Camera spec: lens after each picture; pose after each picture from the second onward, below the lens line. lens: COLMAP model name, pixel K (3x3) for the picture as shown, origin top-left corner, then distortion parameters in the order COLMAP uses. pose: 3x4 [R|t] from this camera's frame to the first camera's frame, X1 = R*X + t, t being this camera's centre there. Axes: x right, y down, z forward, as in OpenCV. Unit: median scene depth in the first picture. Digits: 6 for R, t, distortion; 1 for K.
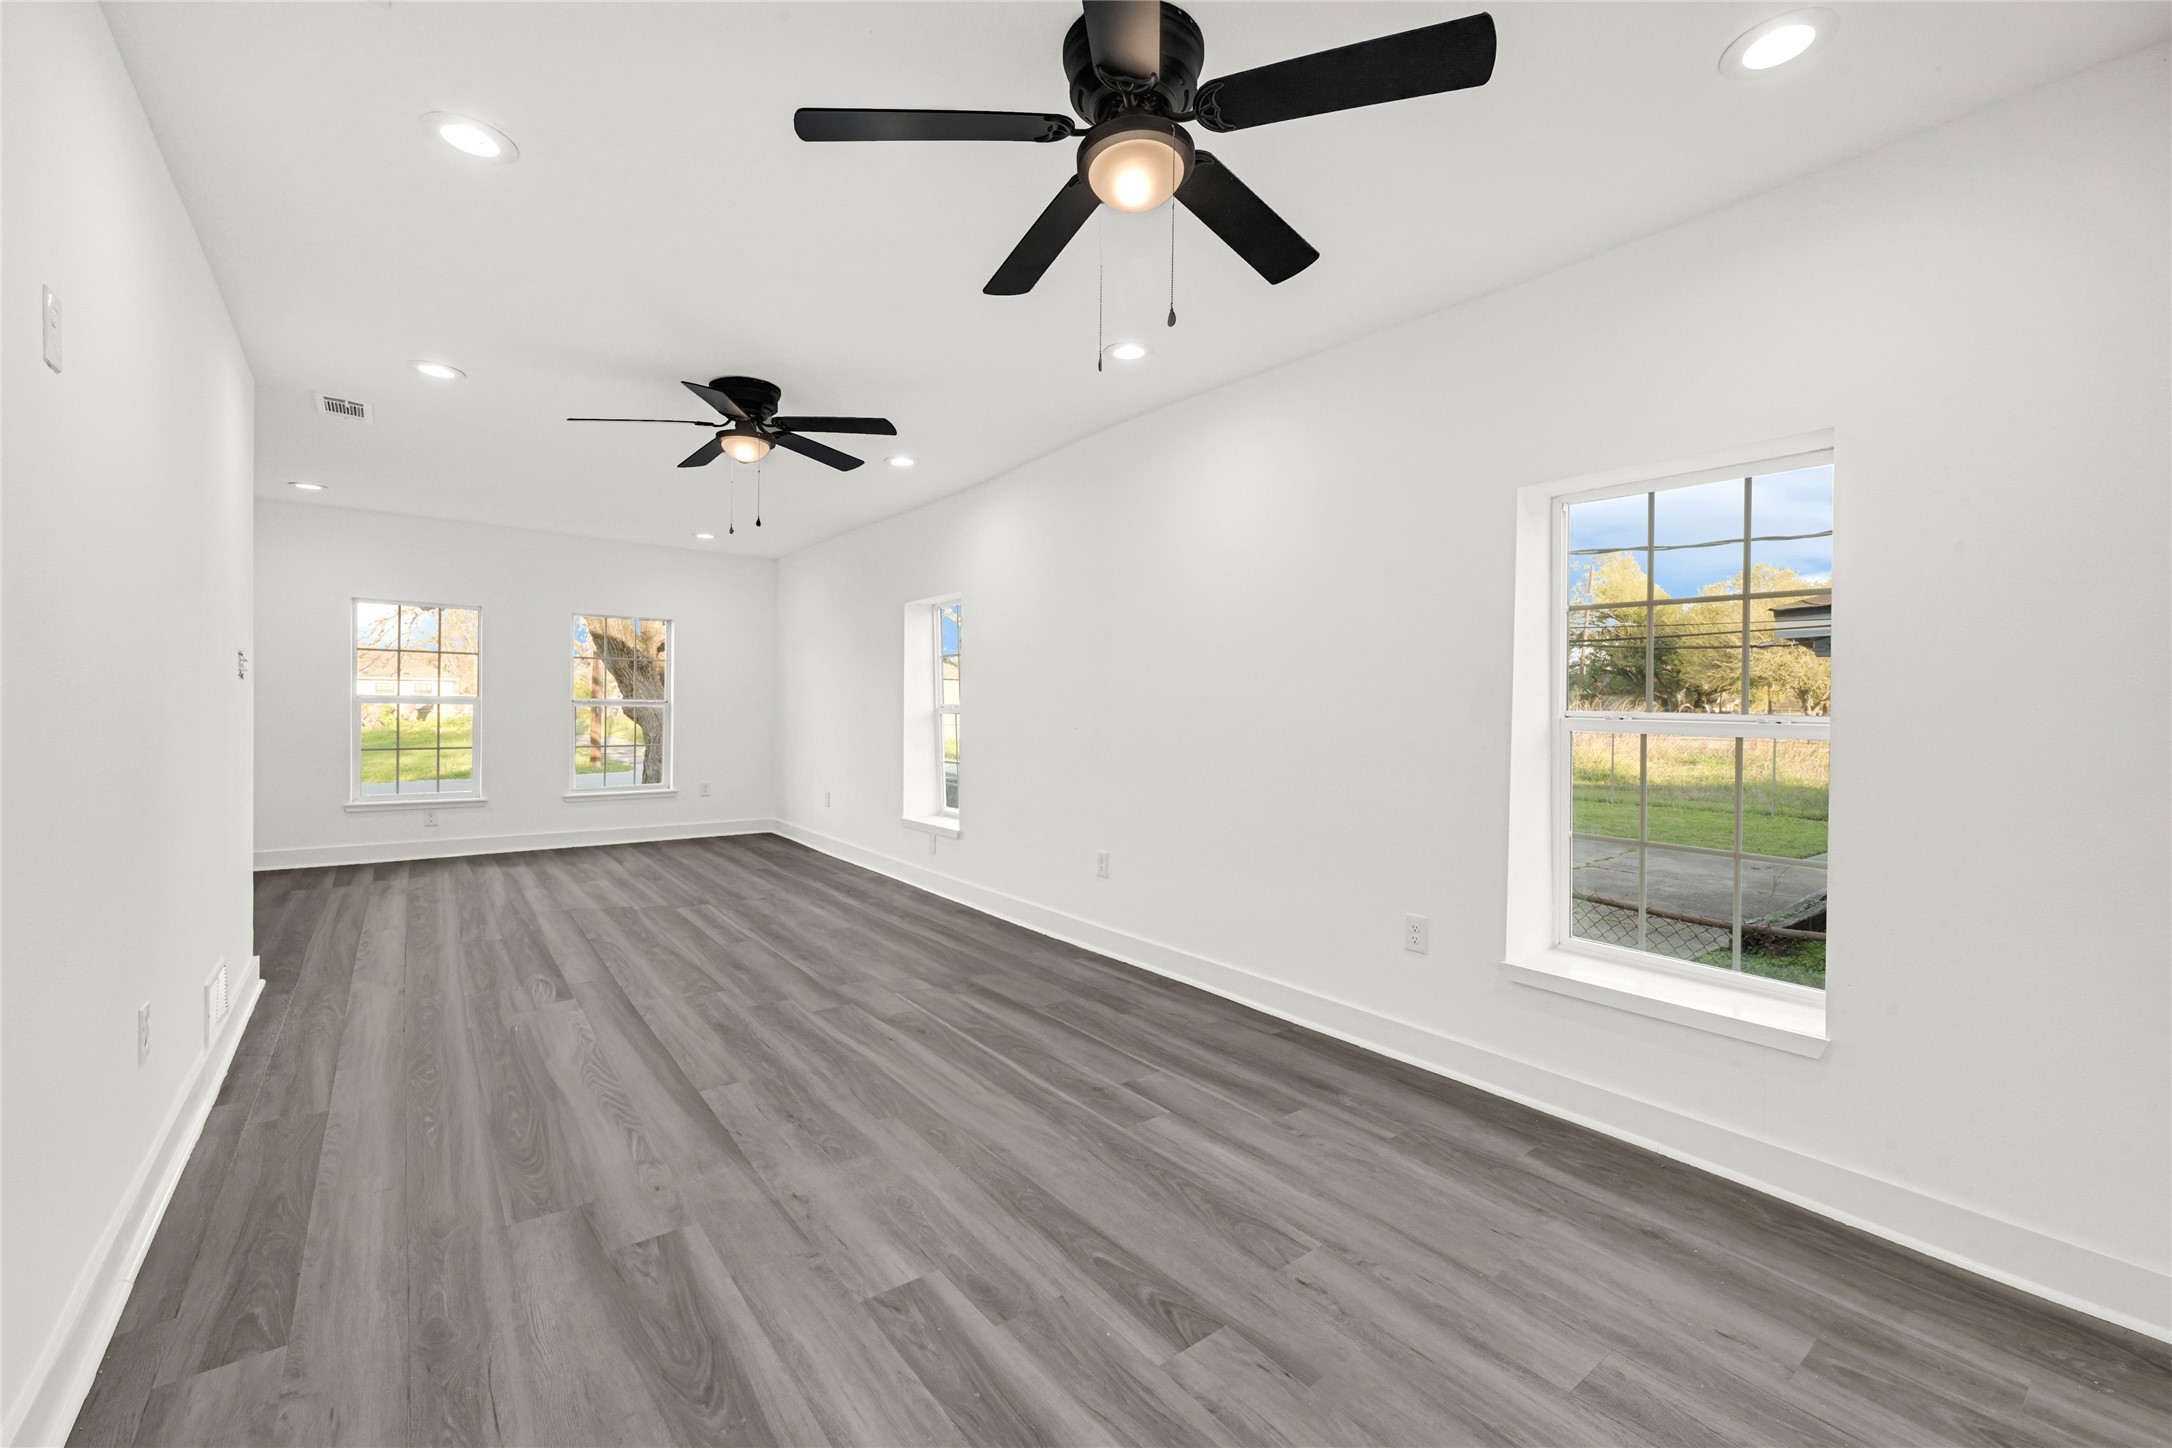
lens RADIAL K [[908.8, 0, 1086.6], [0, 908.8, 719.8], [0, 0, 1]] dist [0.000432, 0.000606]
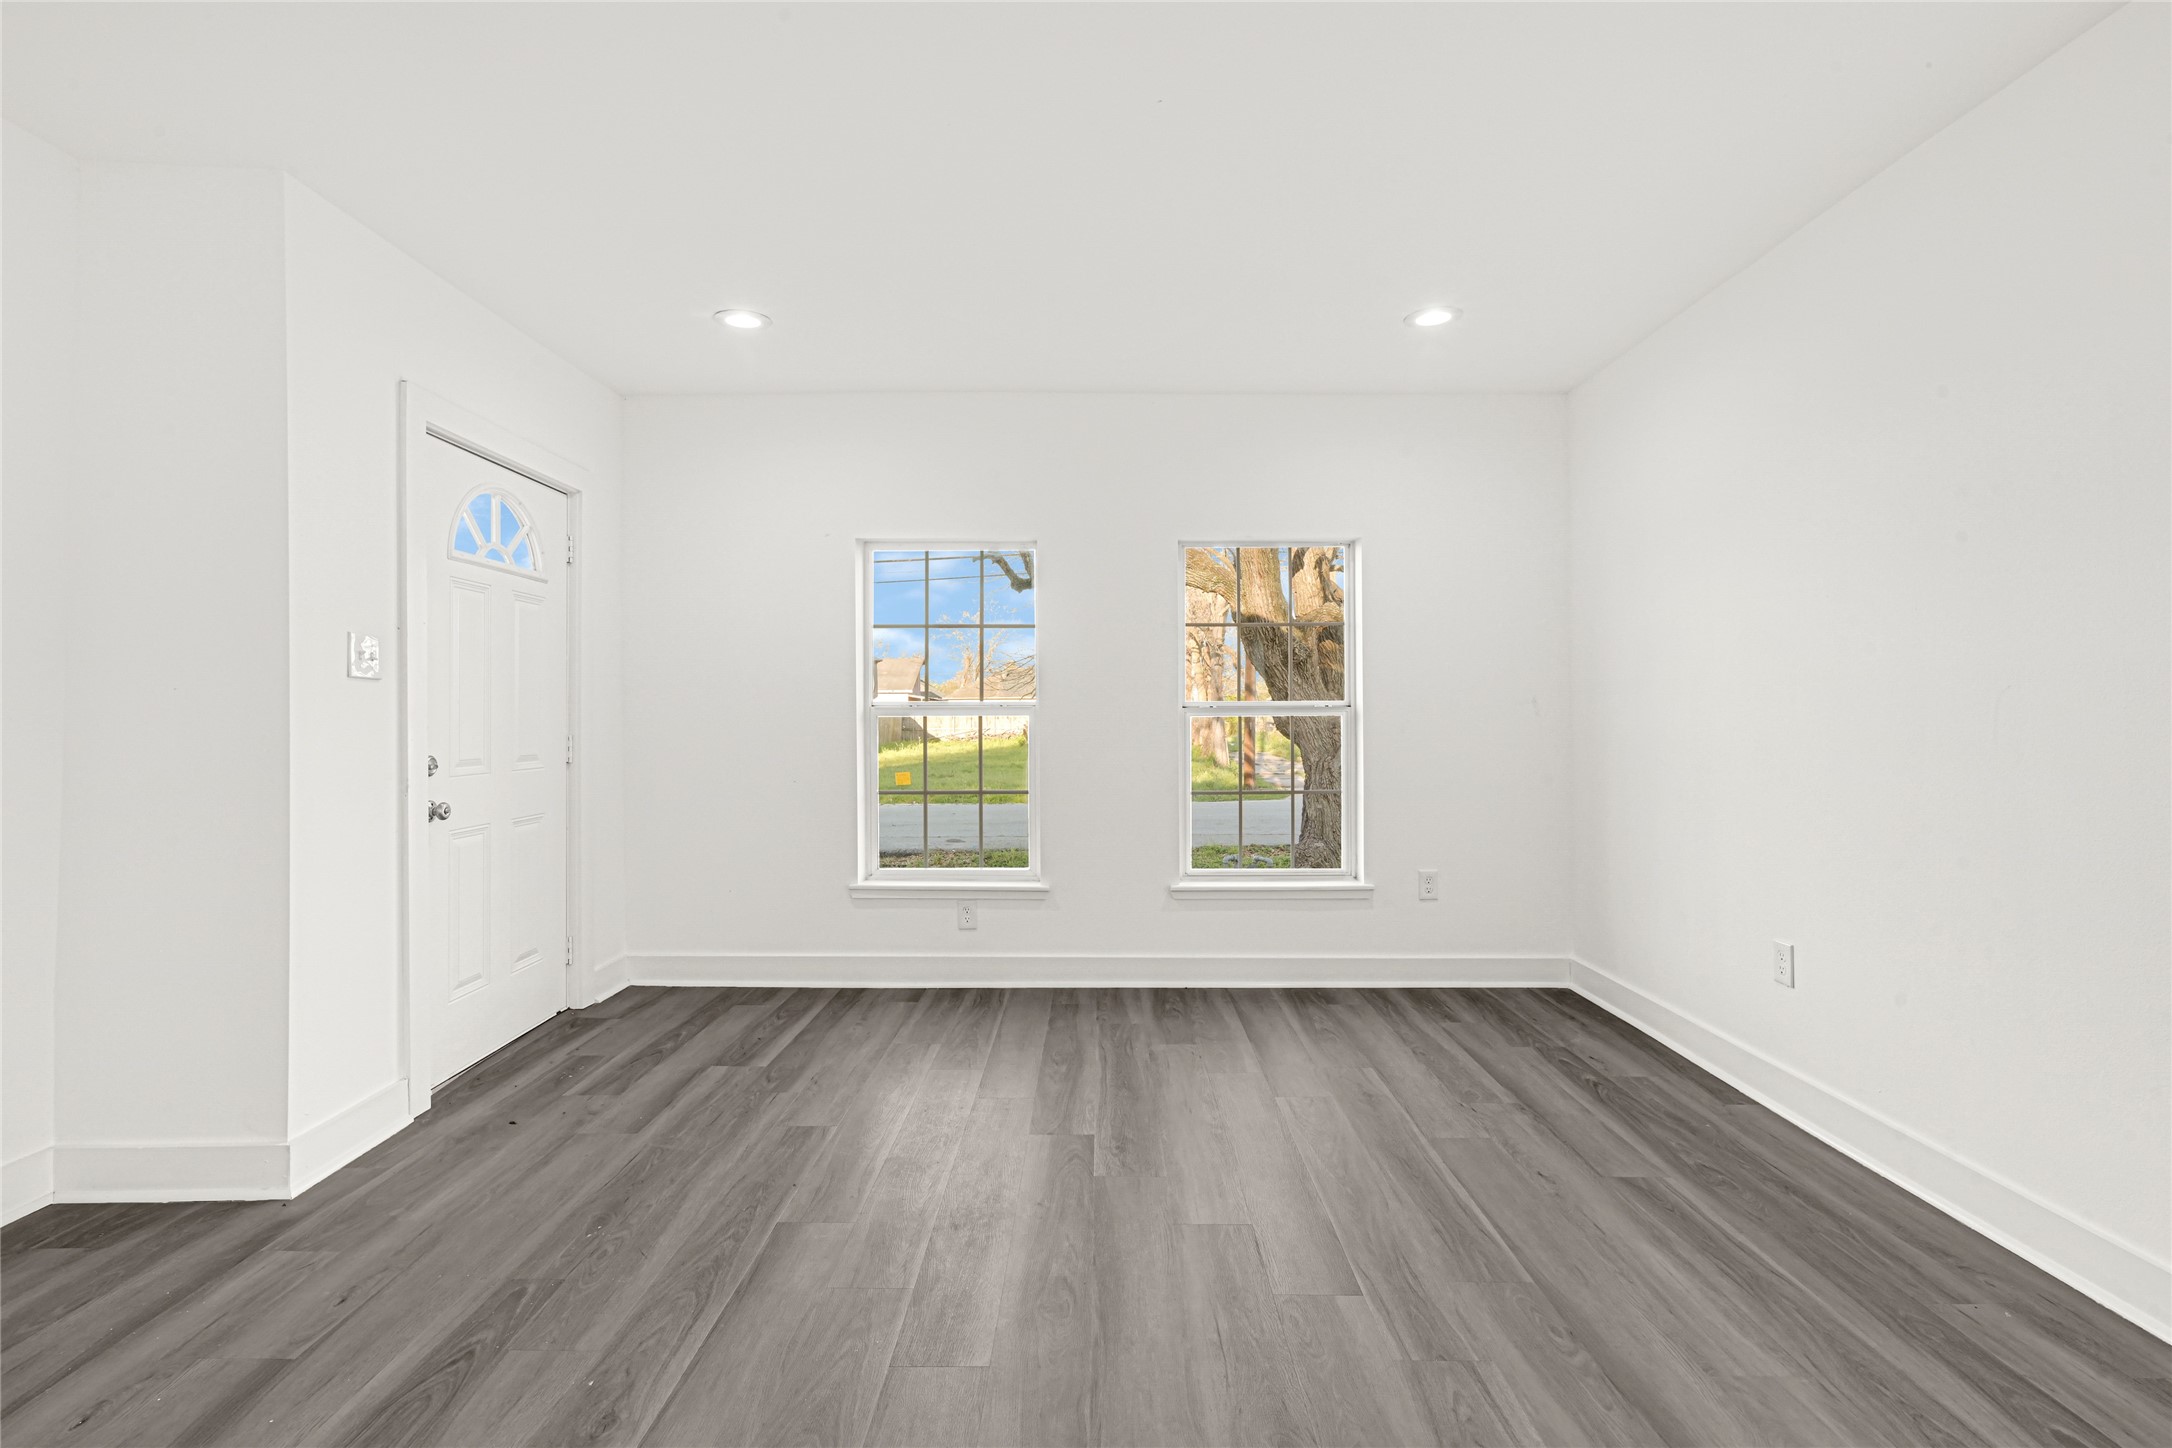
lens RADIAL K [[975.5, 0, 1082.2], [0, 975.5, 719.9], [0, 0, 1]] dist [0.000232, -0.000794]
pose [[0.783734, -0.012656, -0.620967, -0.438109], [0.005014, 0.999889, -0.014050, -0.007905], [0.621076, 0.007898, 0.783711, 0.874848]]
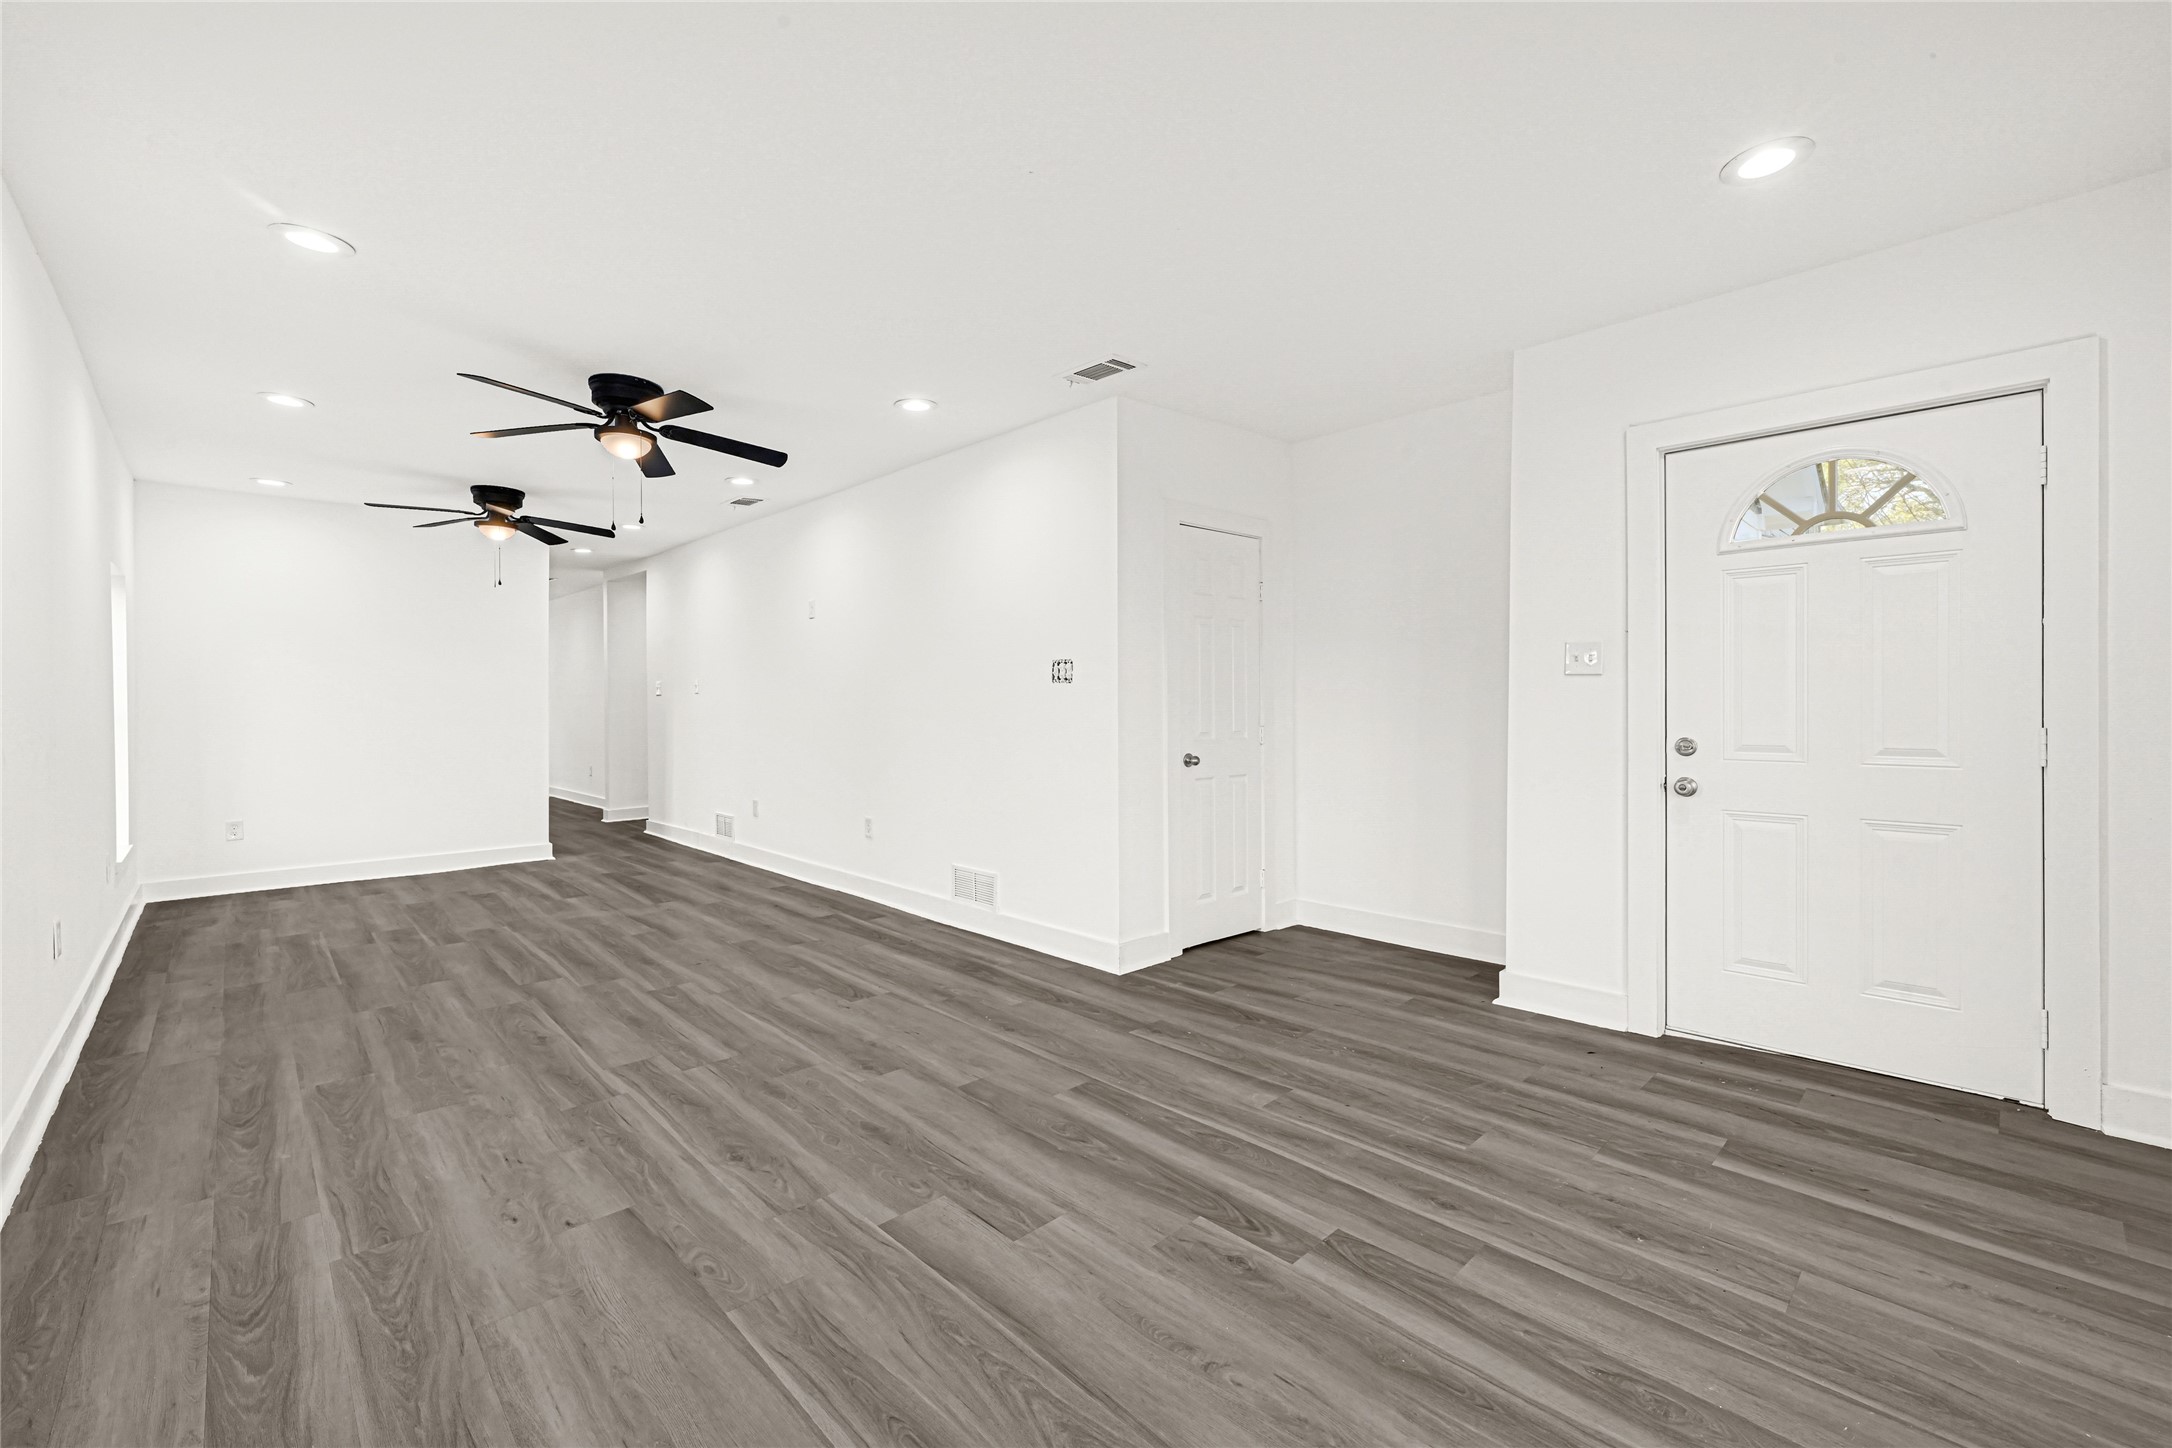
lens RADIAL K [[908.8, 0, 1103.1], [0, 908.8, 711.3], [0, 0, 1]] dist [0.000432, 0.000606]
pose [[-0.992363, -0.004203, -0.123283, -0.683336], [-0.007011, 0.999726, 0.022350, -0.028639], [0.123155, 0.023043, -0.992120, 1.814729]]
